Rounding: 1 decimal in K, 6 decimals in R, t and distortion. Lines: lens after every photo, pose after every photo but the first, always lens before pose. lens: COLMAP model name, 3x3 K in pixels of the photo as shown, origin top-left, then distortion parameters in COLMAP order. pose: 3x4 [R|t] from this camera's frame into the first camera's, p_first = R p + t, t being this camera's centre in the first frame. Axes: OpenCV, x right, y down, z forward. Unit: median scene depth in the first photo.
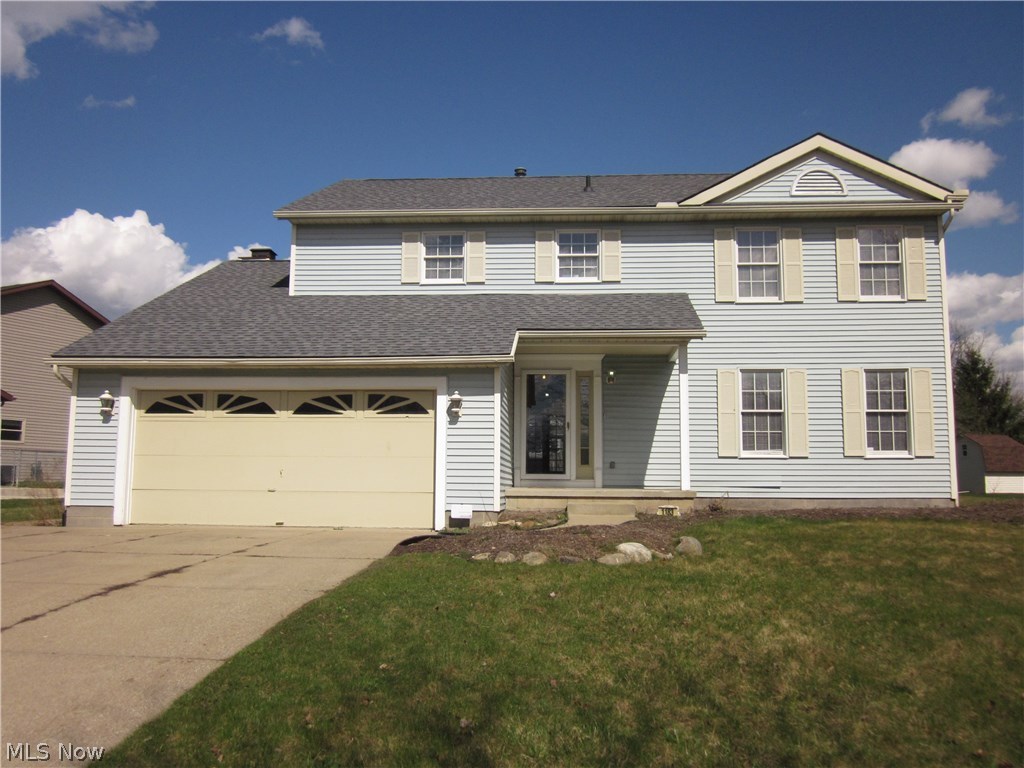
lens RADIAL K [[846.1, 0, 513.3], [0, 846.1, 384.9], [0, 0, 1]] dist [-0.044142, 0.015668]
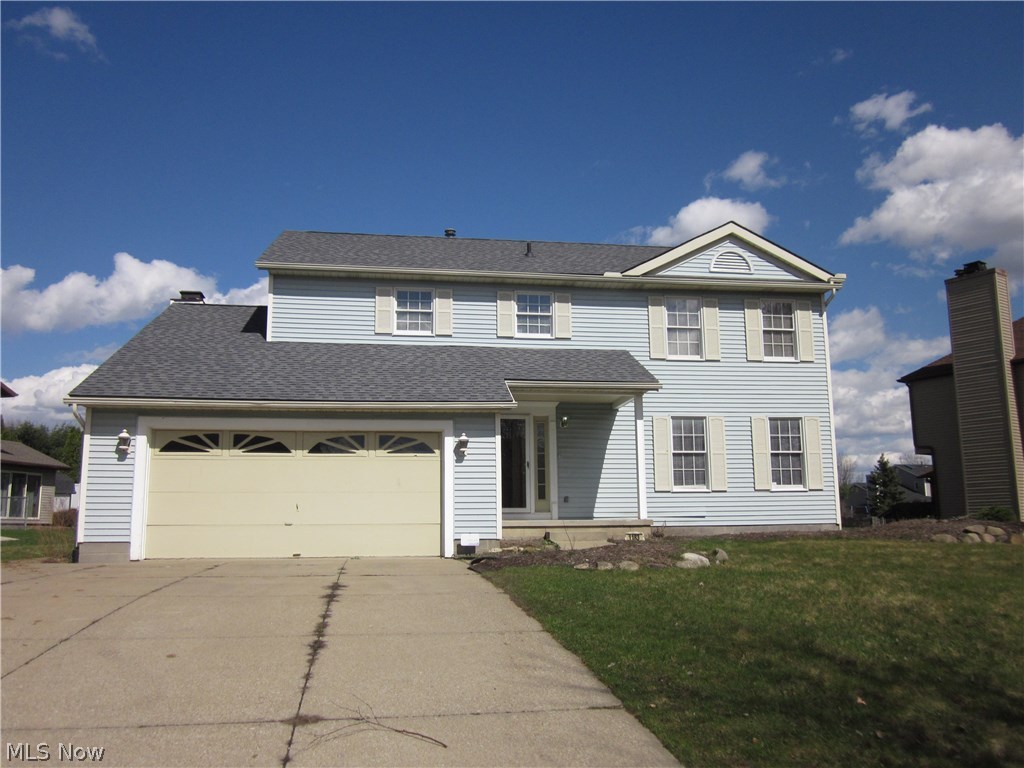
lens RADIAL K [[846.1, 0, 510.0], [0, 846.1, 381.5], [0, 0, 1]] dist [-0.044142, 0.015668]
pose [[0.975026, 0.021306, 0.221067, -0.214390], [-0.009229, 0.998415, -0.055522, 0.000496], [-0.221900, 0.052095, 0.973677, -0.100809]]
